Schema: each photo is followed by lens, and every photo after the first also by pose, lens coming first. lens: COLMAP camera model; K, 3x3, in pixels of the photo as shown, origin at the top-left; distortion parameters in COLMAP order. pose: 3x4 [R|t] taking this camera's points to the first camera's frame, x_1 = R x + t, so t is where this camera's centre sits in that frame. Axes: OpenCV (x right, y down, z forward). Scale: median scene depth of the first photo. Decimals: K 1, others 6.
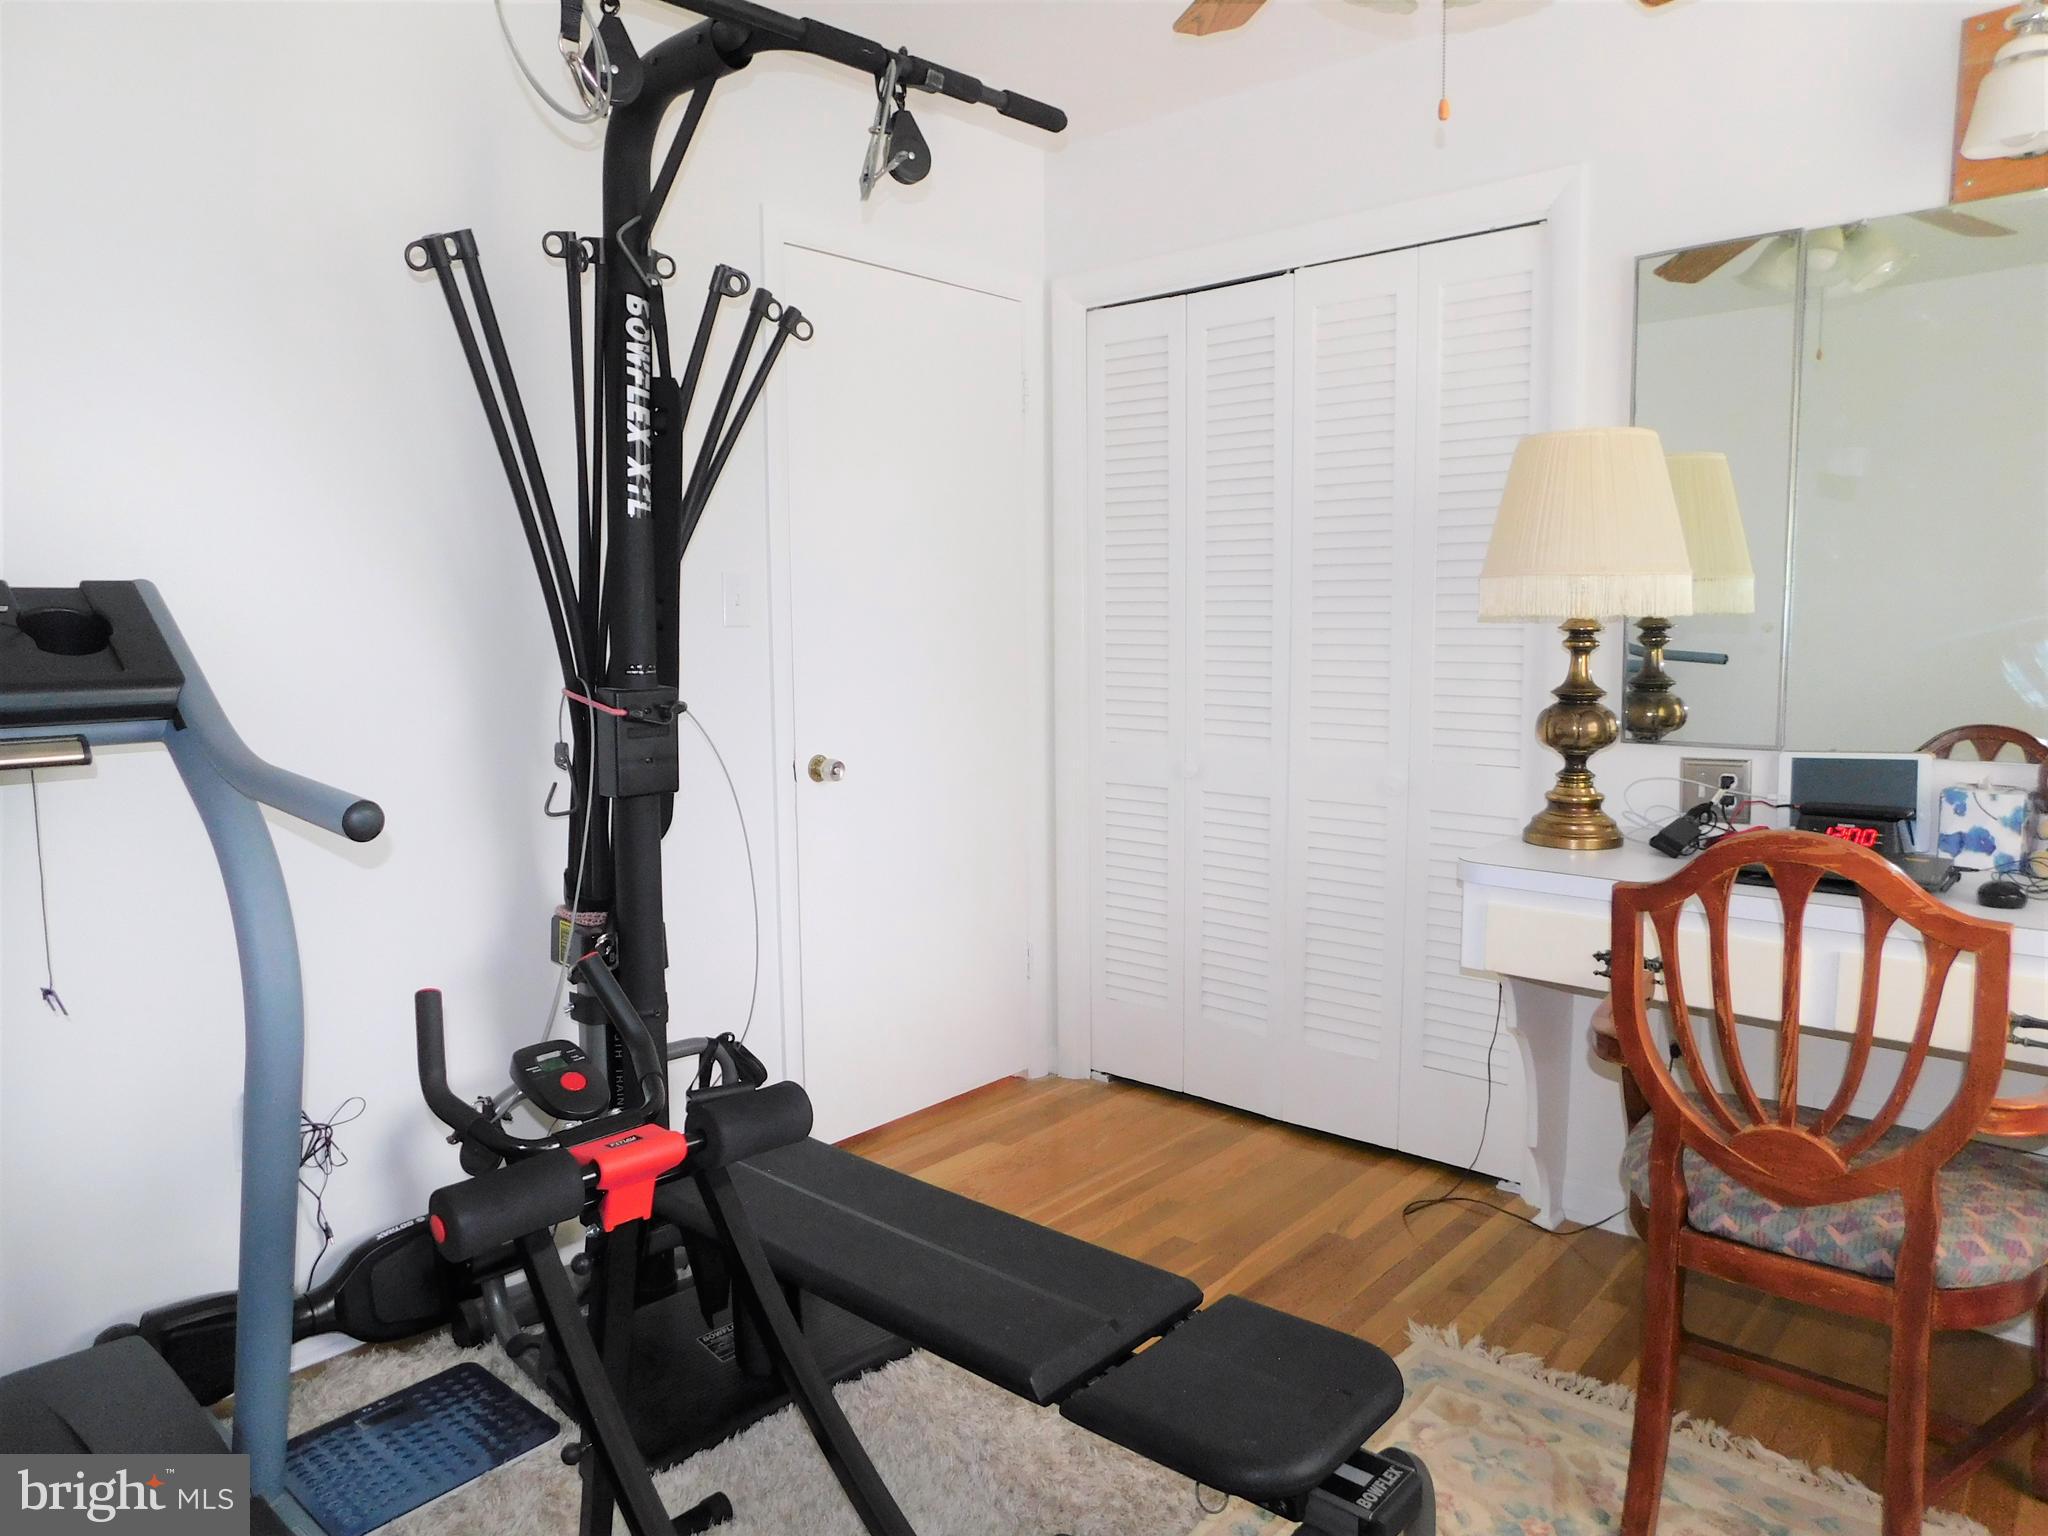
lens RADIAL K [[1368.5, 0, 1022.8], [0, 1368.5, 770.4], [0, 0, 1]] dist [-0.060382, 0.044463]
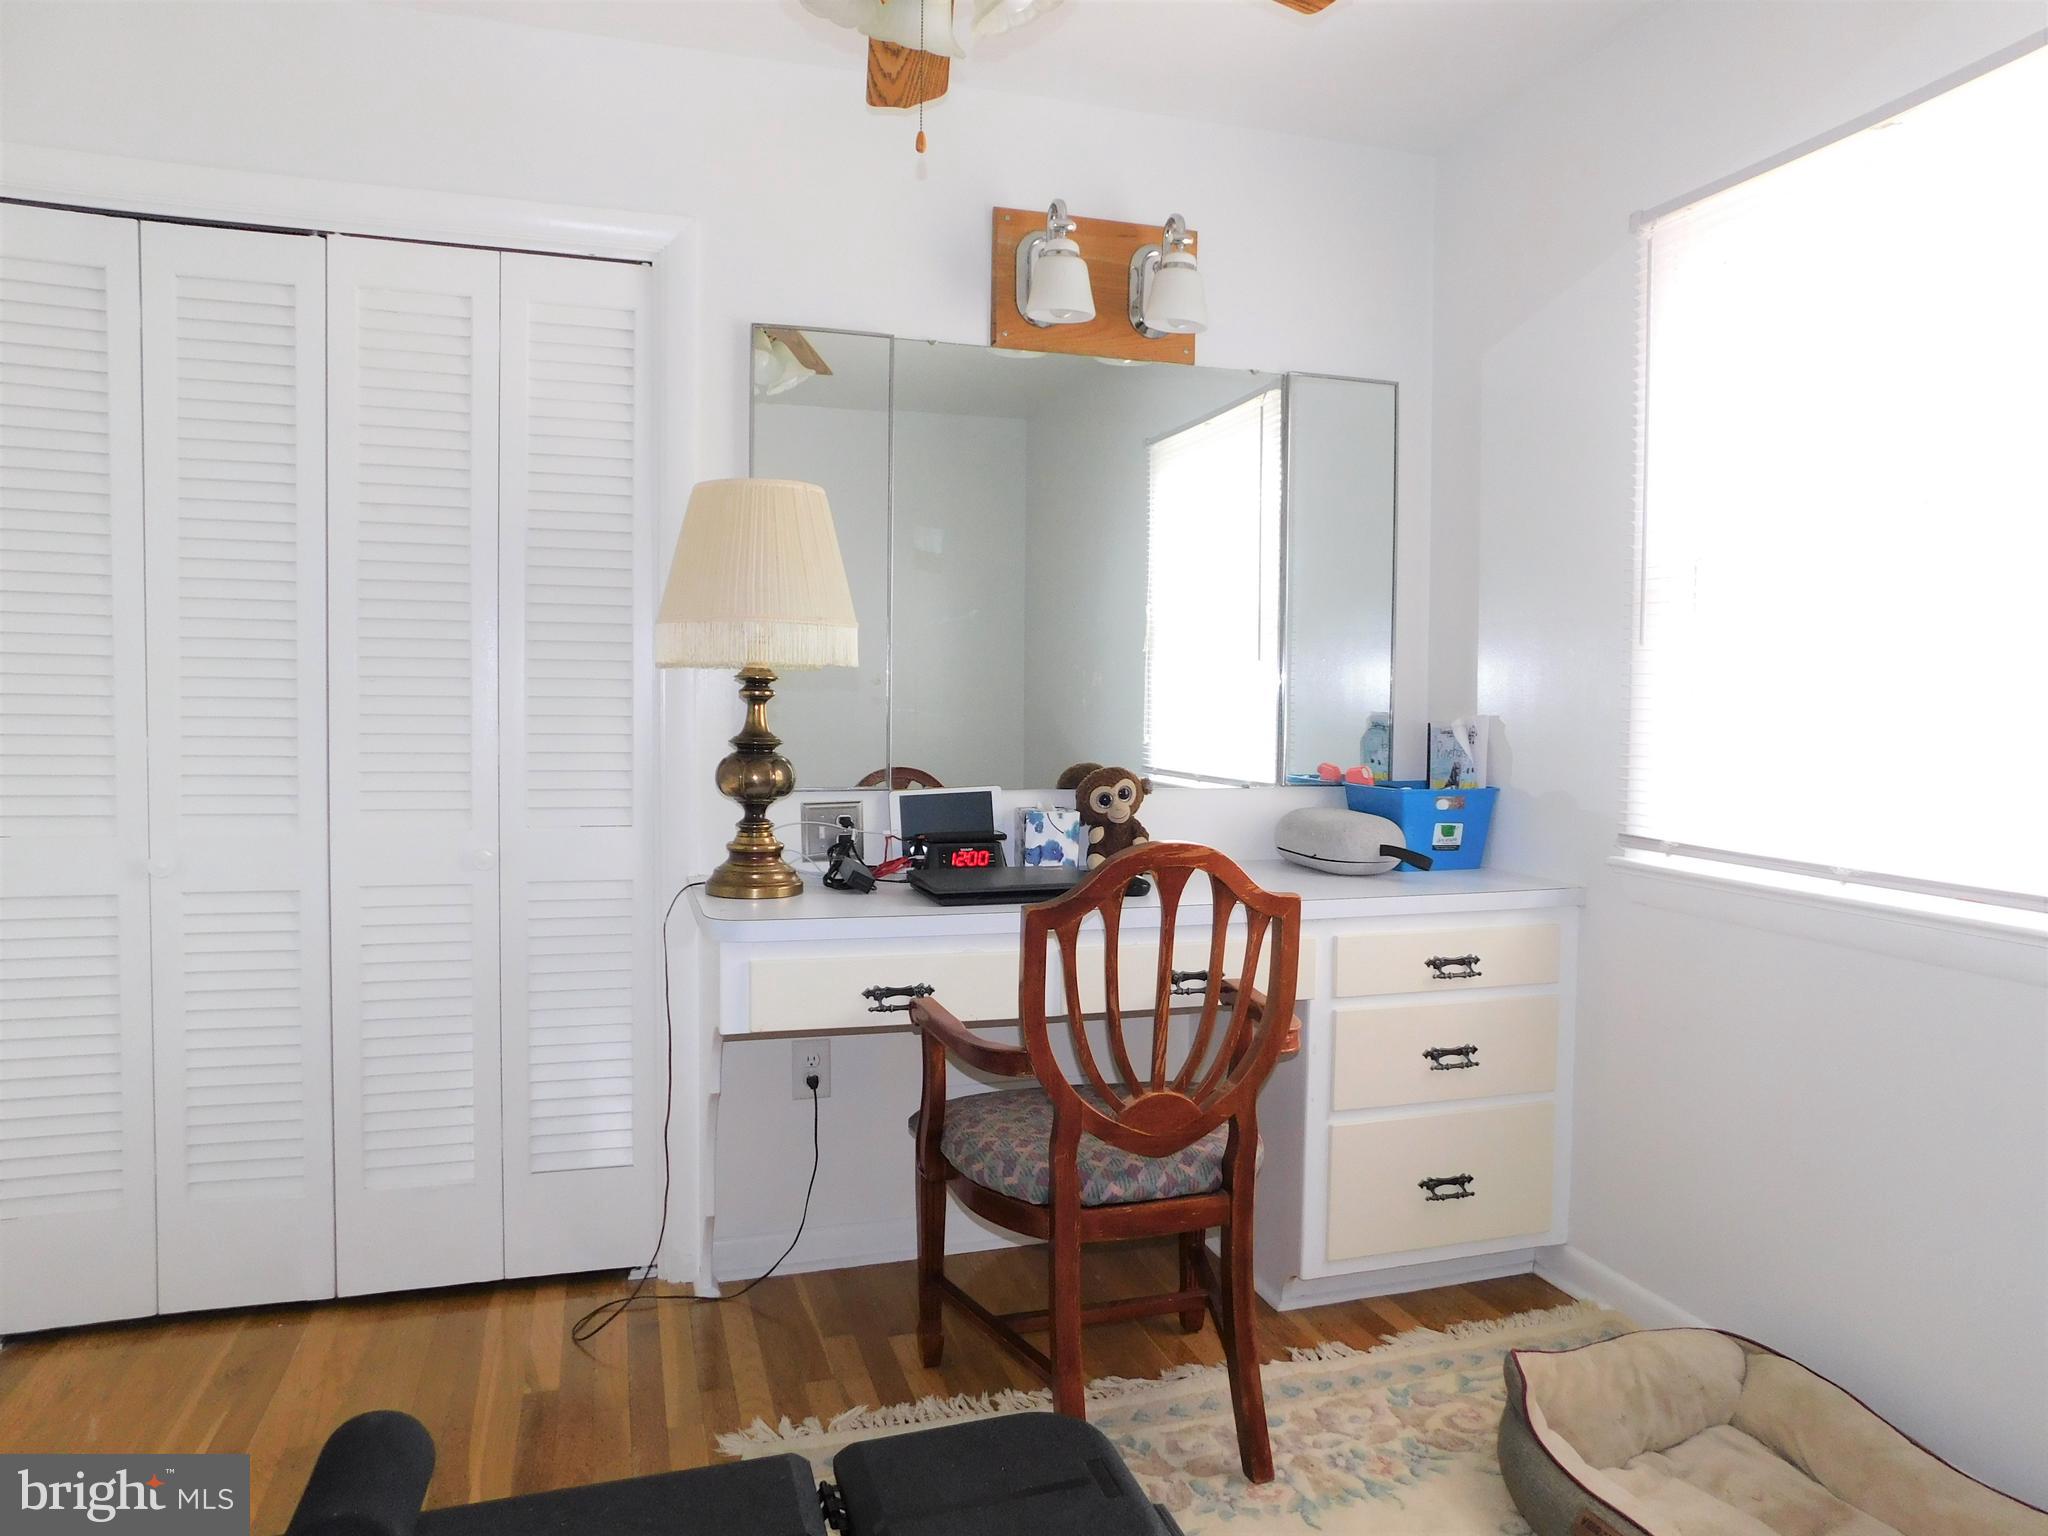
lens RADIAL K [[1368.5, 0, 1033.7], [0, 1368.5, 757.5], [0, 0, 1]] dist [-0.060382, 0.044463]
pose [[0.497549, -0.022651, 0.867140, -0.364301], [0.077060, 0.996861, -0.018175, -0.011741], [-0.864006, 0.075865, 0.497733, 0.322260]]
